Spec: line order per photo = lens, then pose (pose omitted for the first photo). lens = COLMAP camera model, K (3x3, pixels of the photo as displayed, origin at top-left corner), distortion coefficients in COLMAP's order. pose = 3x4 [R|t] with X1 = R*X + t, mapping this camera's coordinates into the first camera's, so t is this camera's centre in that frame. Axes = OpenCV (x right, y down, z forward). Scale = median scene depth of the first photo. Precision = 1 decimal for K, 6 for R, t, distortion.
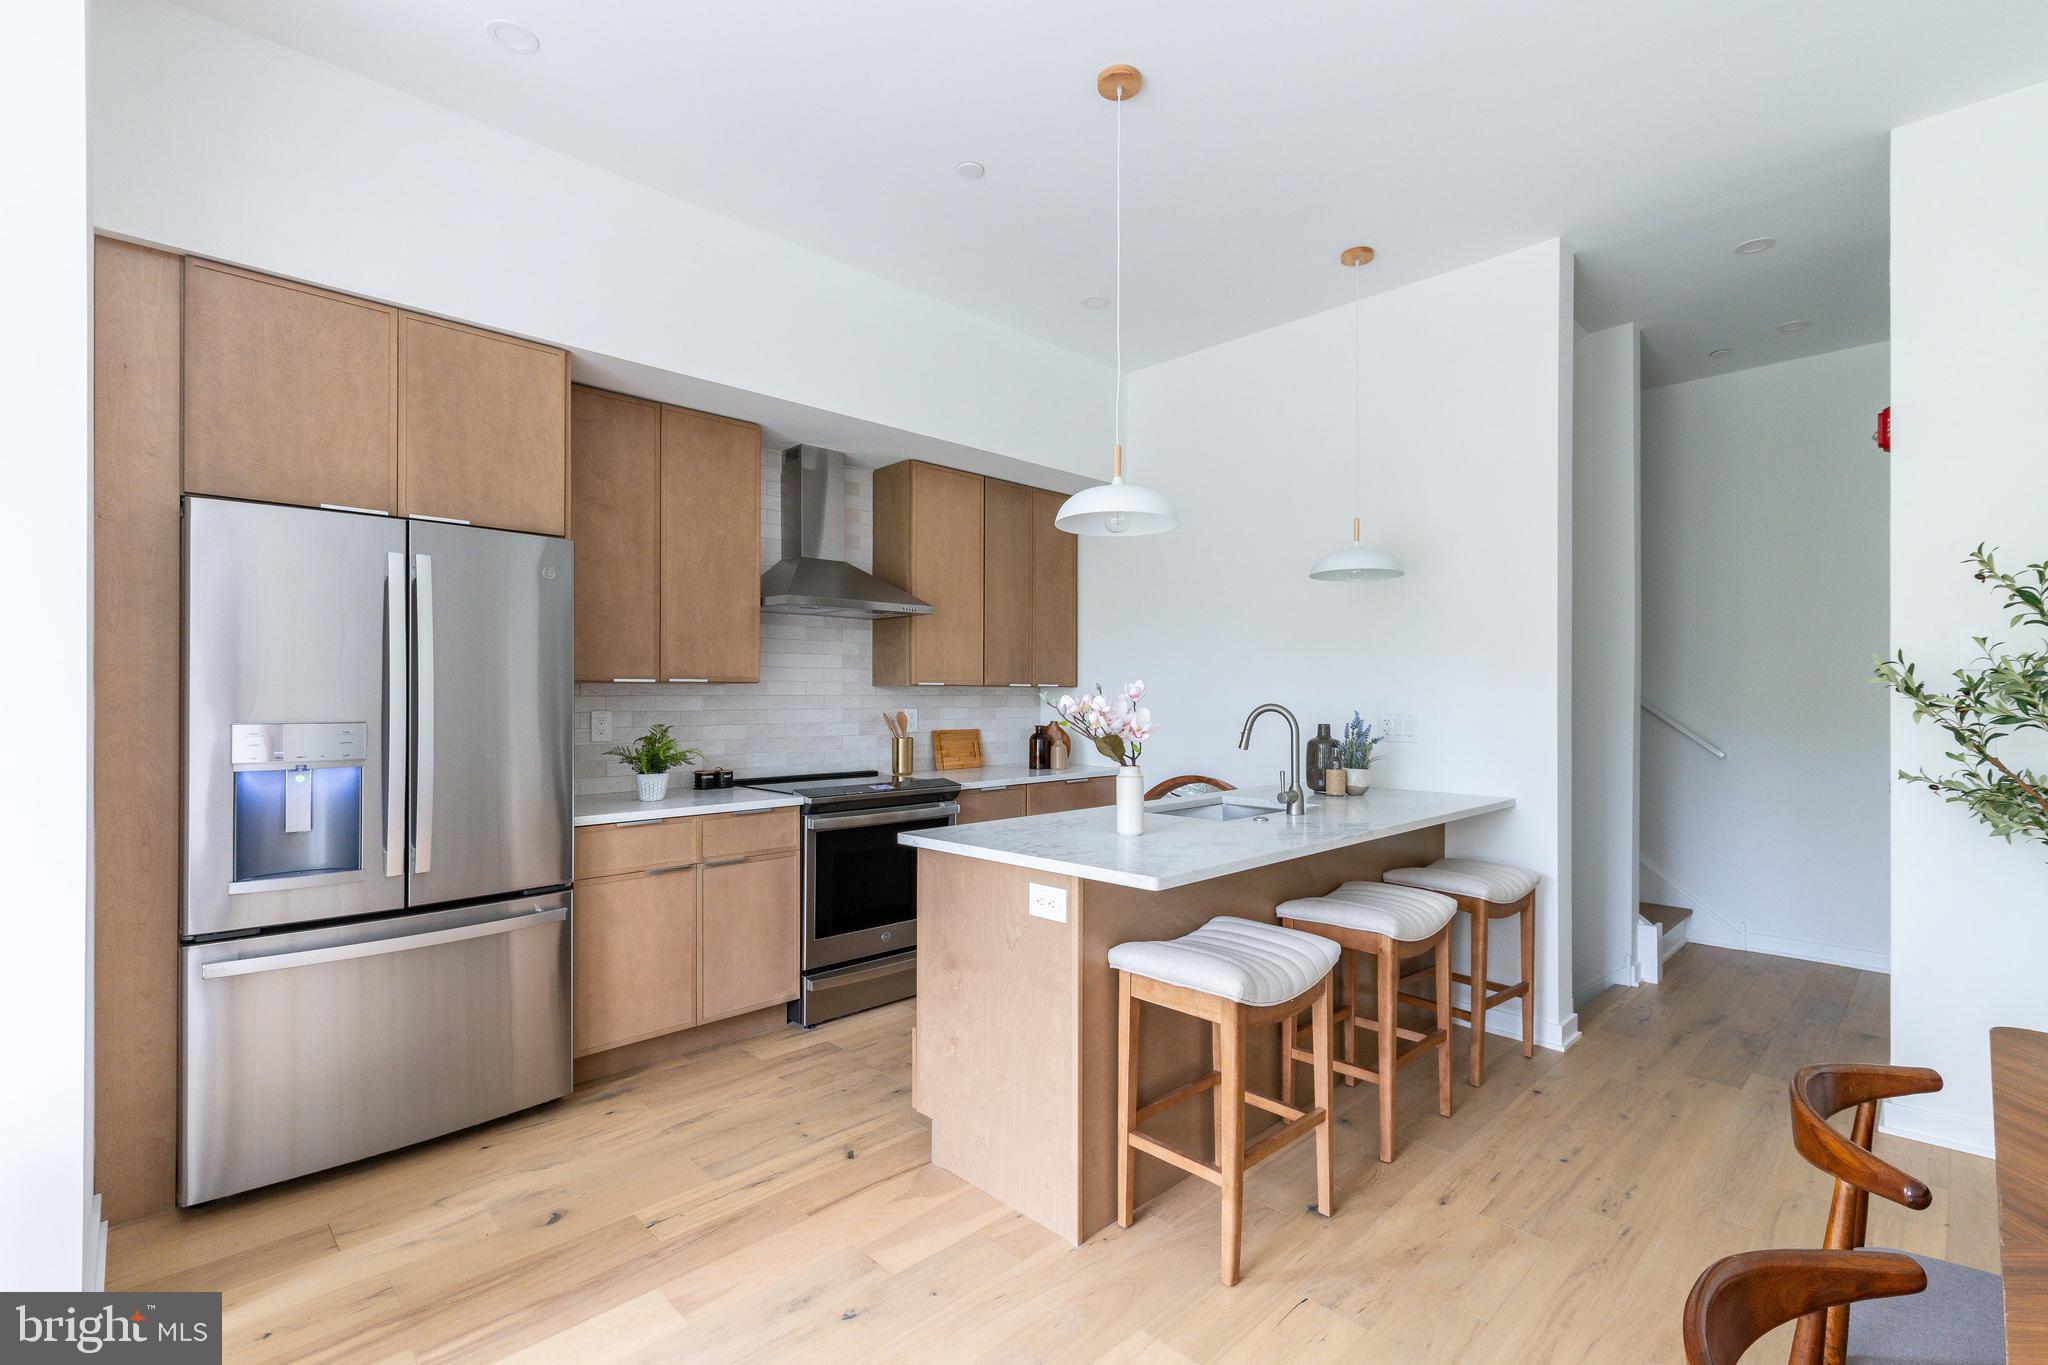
lens RADIAL K [[915.5, 0, 1033.2], [0, 915.5, 694.6], [0, 0, 1]] dist [0.002545, 0.000242]
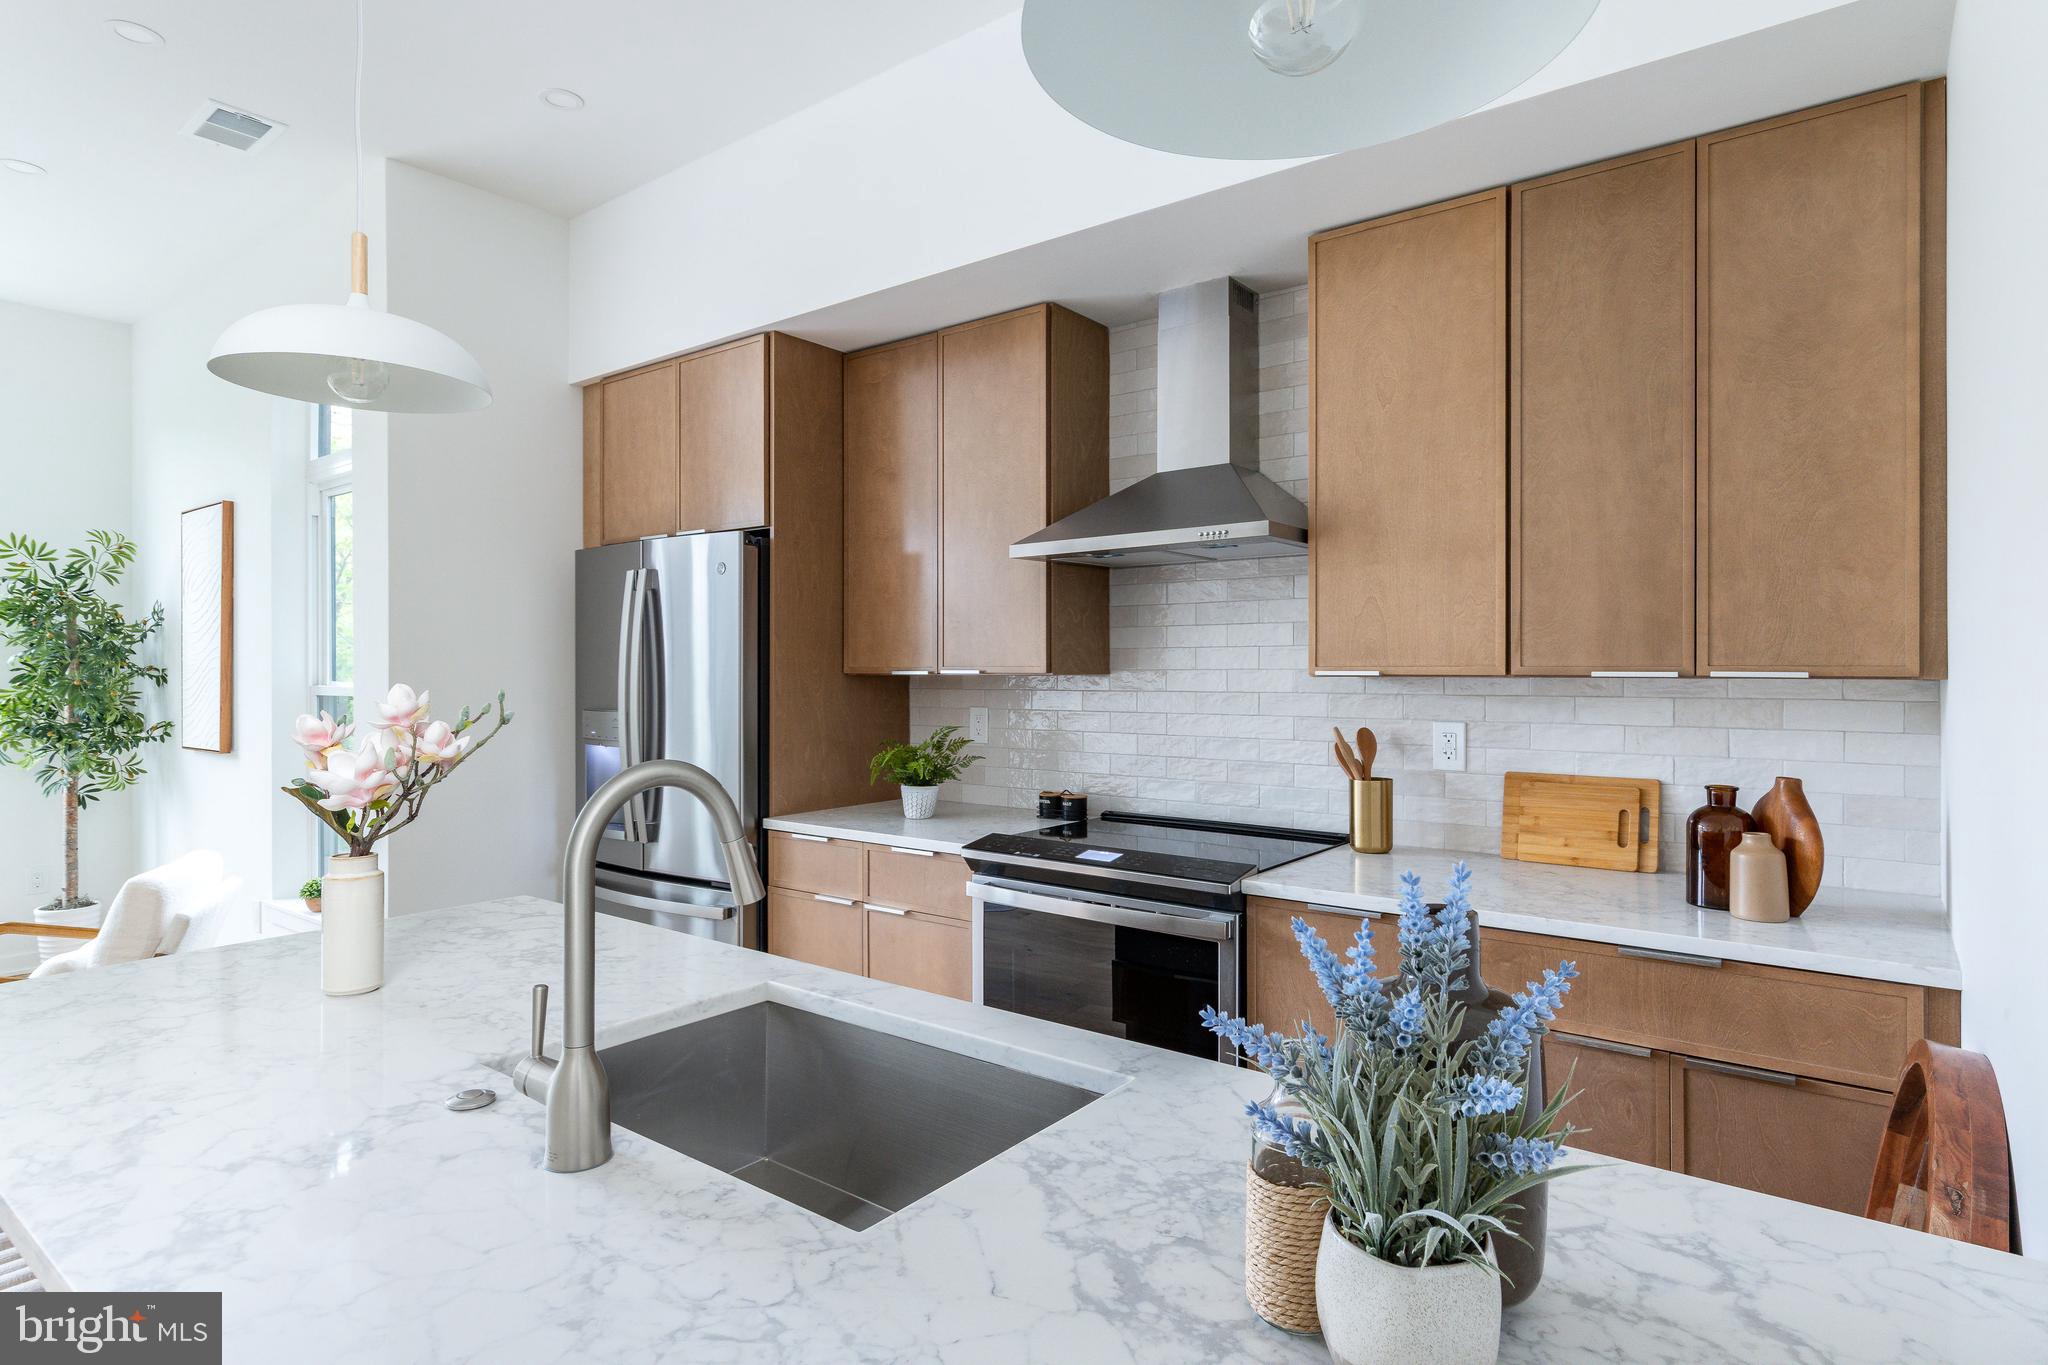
lens RADIAL K [[1094.4, 0, 1059.0], [0, 1094.4, 666.4], [0, 0, 1]] dist [0.001089, -0.001395]
pose [[0.145538, -0.000386, -0.989353, 0.560624], [0.003457, 0.999994, 0.000118, -0.020220], [0.989347, -0.003438, 0.145539, 0.952157]]
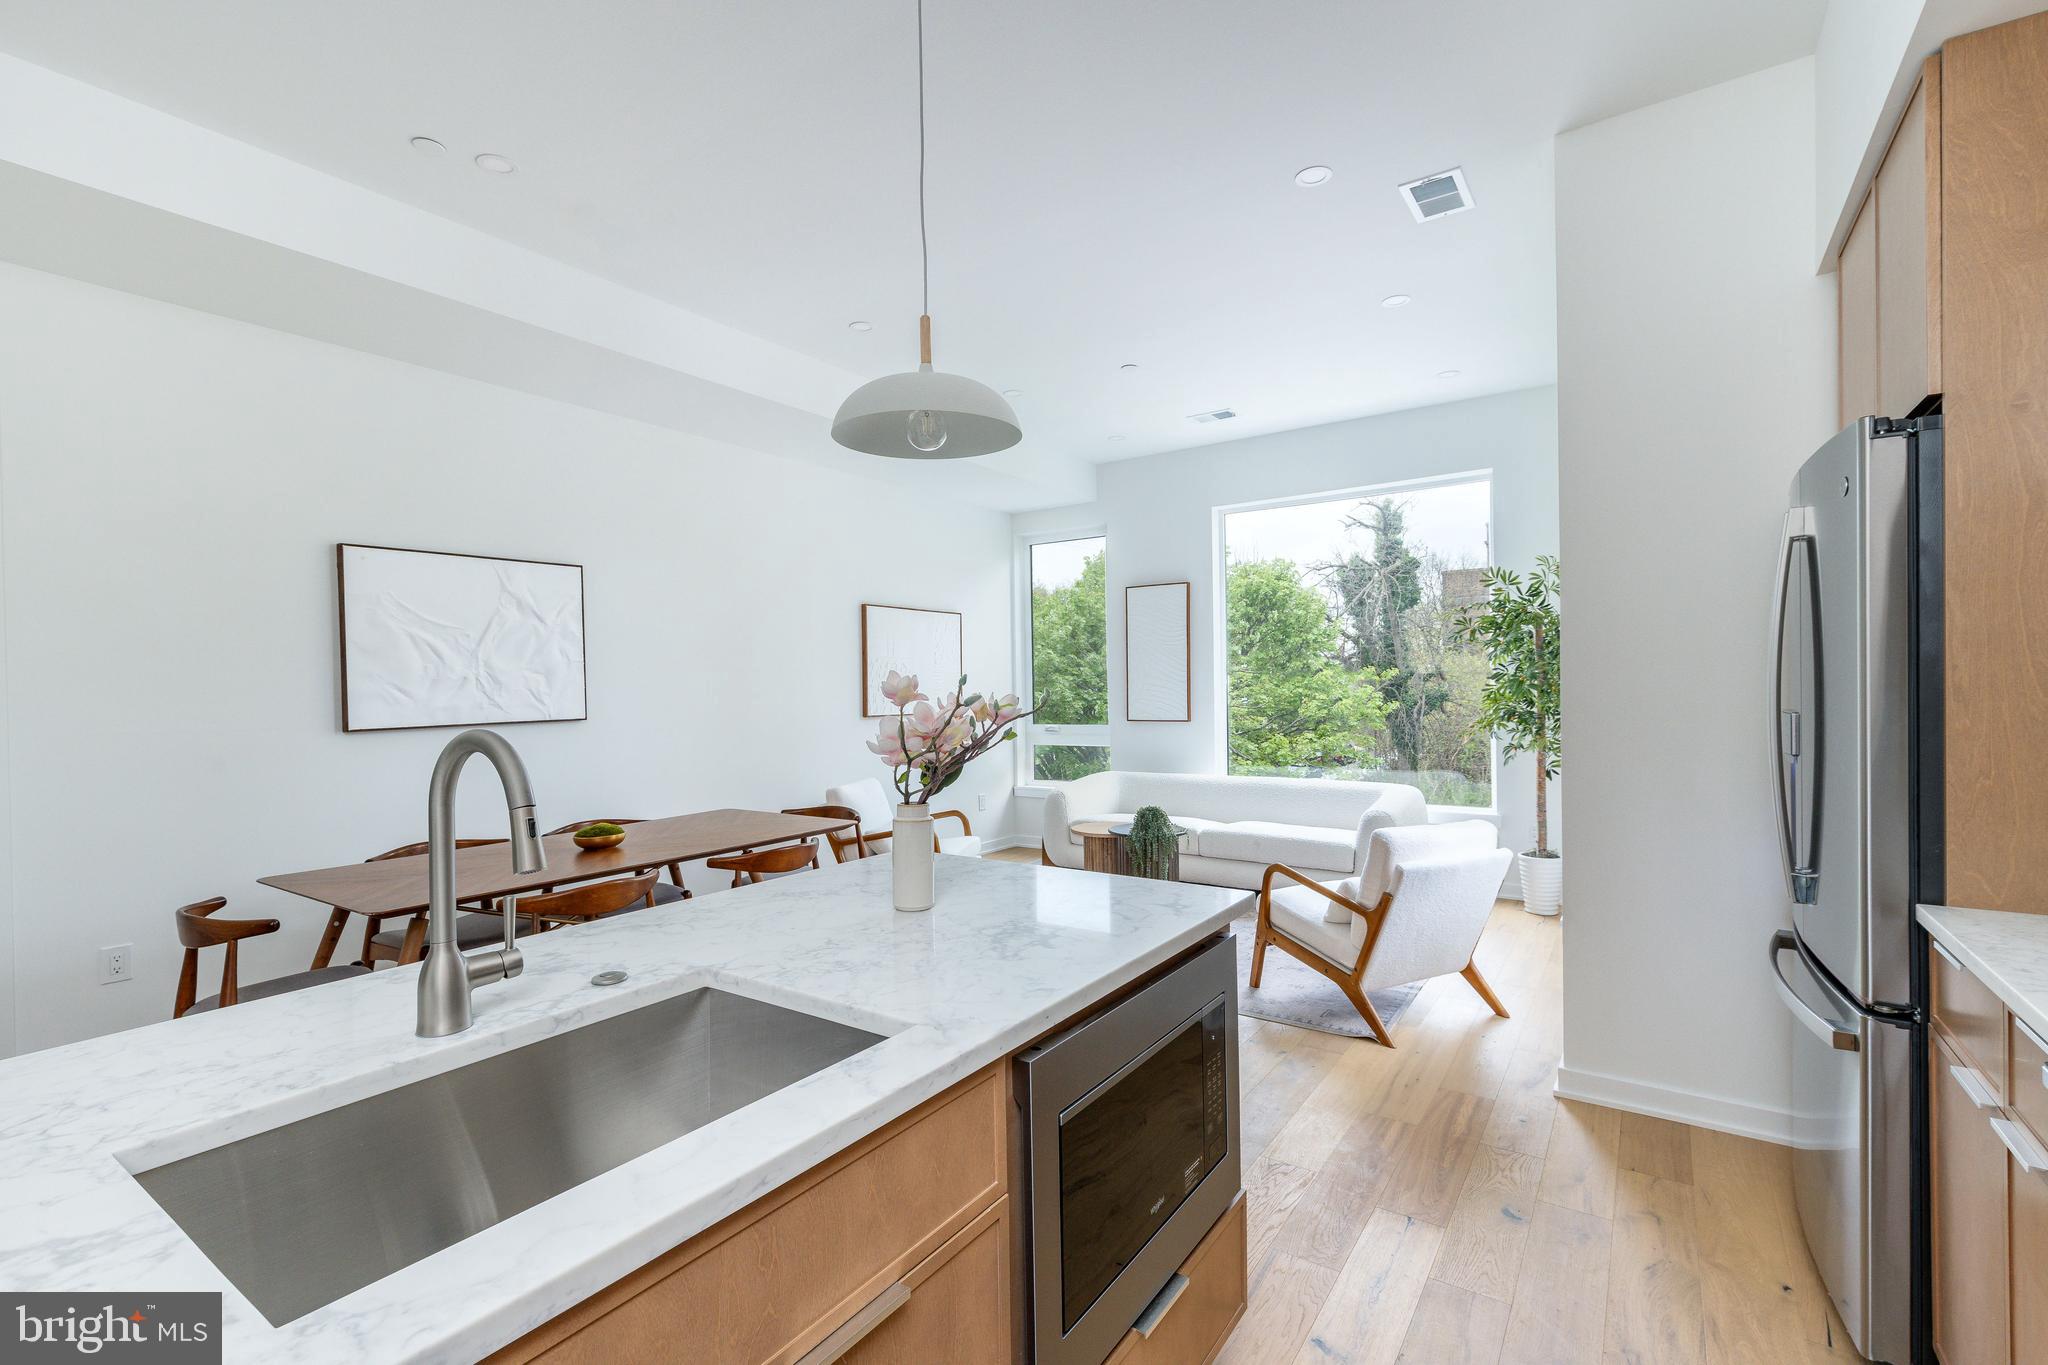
lens RADIAL K [[929.8, 0, 1016.7], [0, 929.8, 689.2], [0, 0, 1]] dist [0.000518, 0.000502]
pose [[-0.984551, 0.015618, -0.174402, 0.108416], [0.015451, 0.999878, 0.002315, -0.004540], [0.174417, -0.000415, -0.984672, 1.221995]]
